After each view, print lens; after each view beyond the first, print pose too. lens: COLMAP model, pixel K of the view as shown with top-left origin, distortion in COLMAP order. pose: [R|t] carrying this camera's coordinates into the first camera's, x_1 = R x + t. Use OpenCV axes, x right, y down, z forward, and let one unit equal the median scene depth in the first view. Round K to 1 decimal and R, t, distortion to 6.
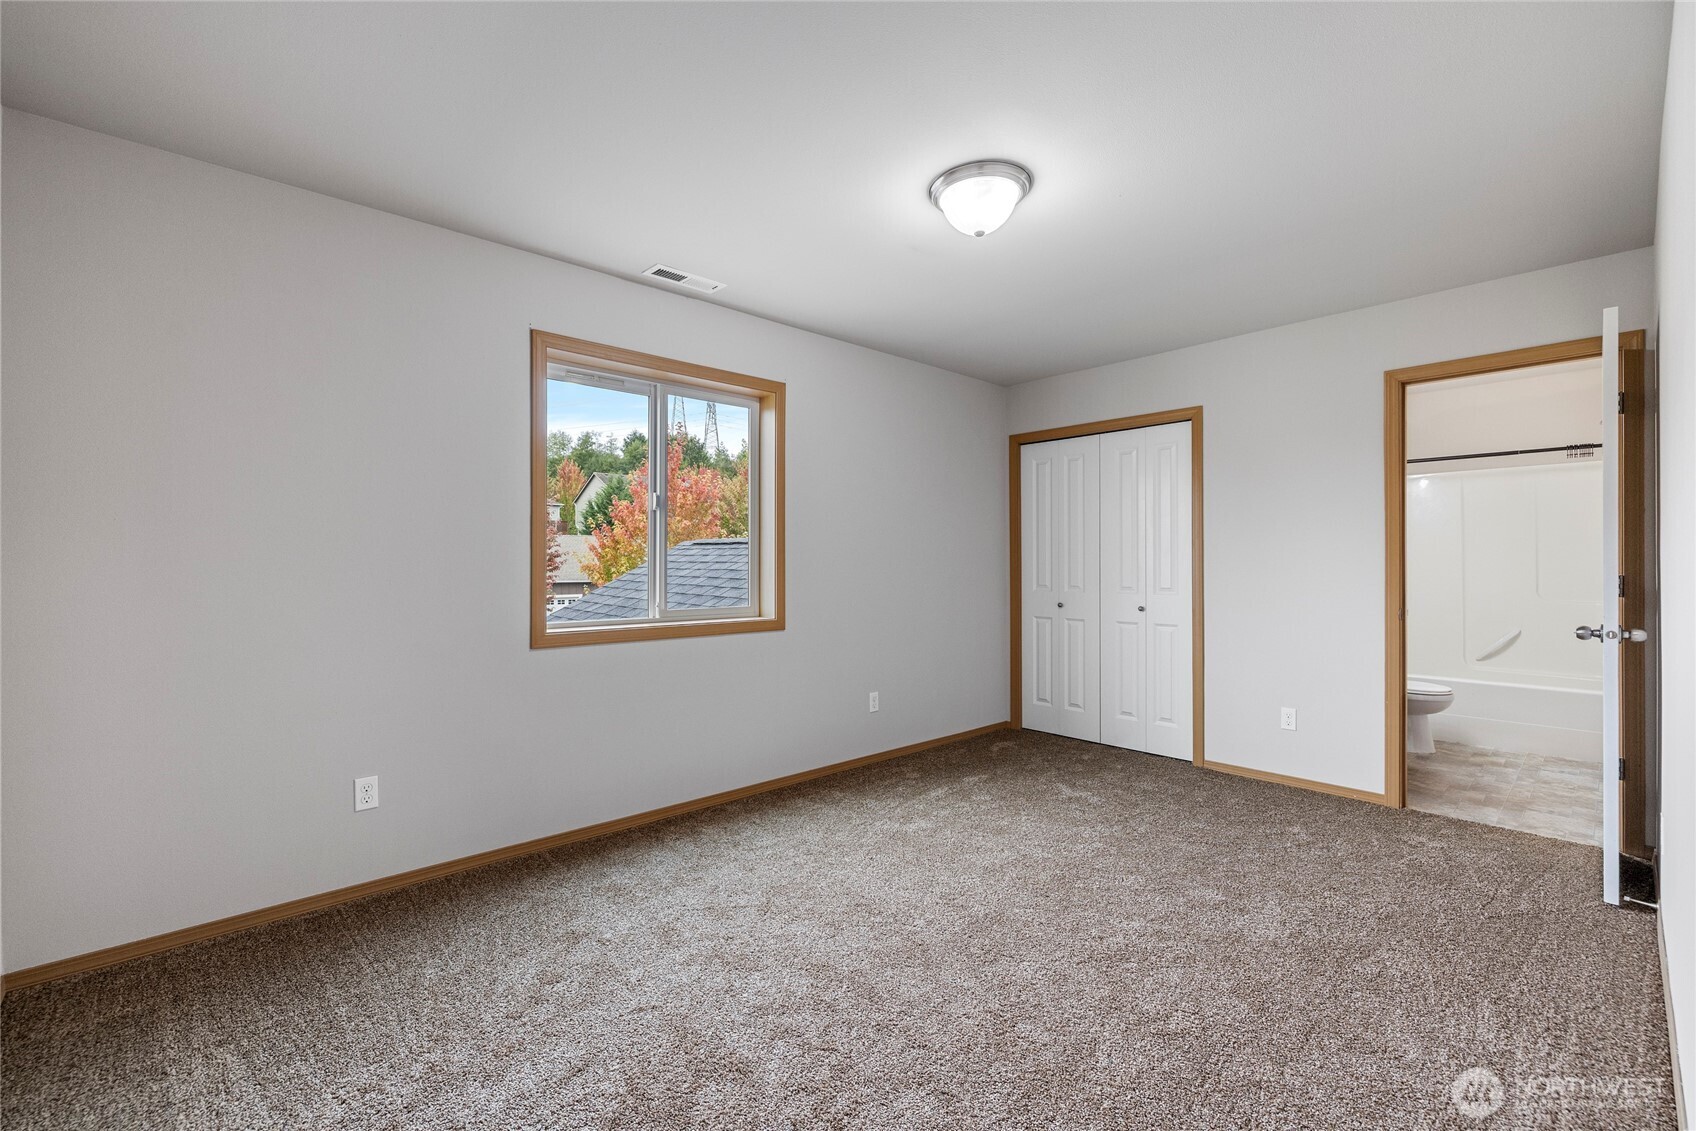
lens RADIAL K [[709.3, 0, 848.0], [0, 709.3, 565.5], [0, 0, 1]] dist [0.002869, 0.000410]
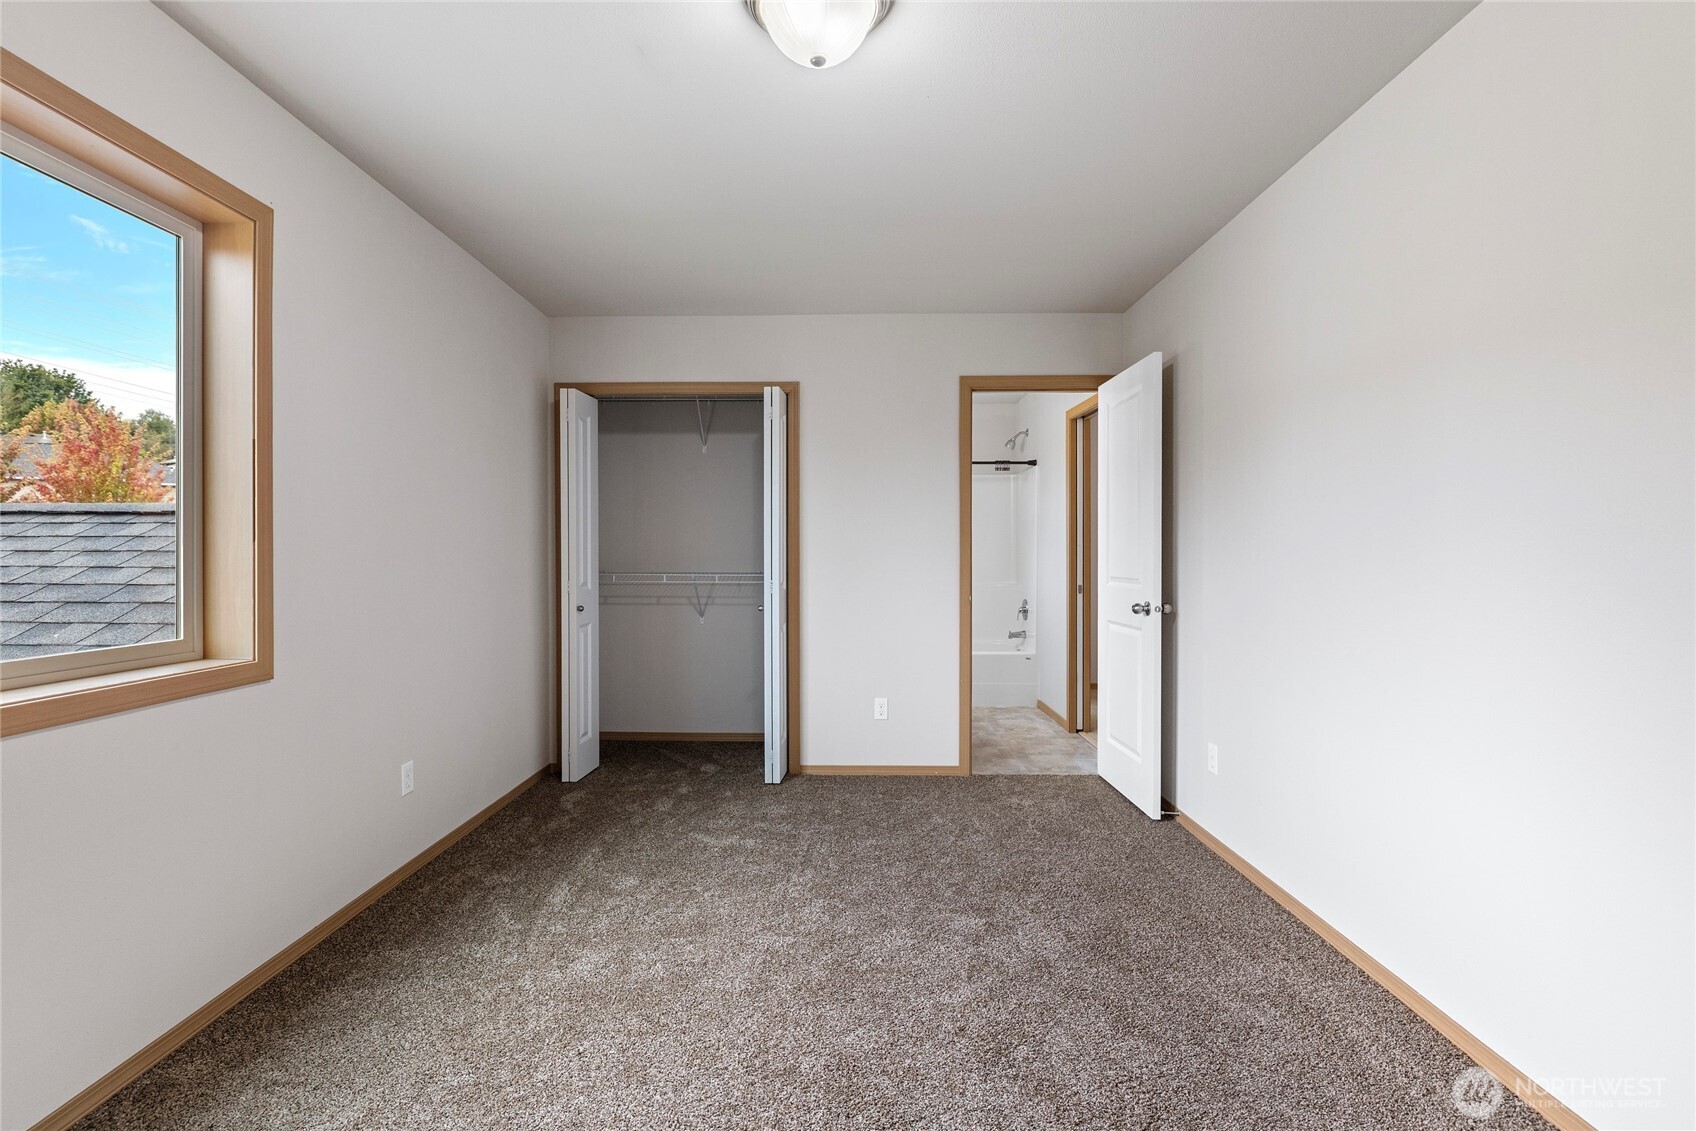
lens RADIAL K [[768.0, 0, 851.7], [0, 768.0, 559.0], [0, 0, 1]] dist [-0.004152, 0.000343]
pose [[0.693799, -0.004868, 0.720152, -0.205048], [0.002426, 0.999987, 0.004423, 0.000193], [-0.720164, -0.001321, 0.693802, 0.306245]]
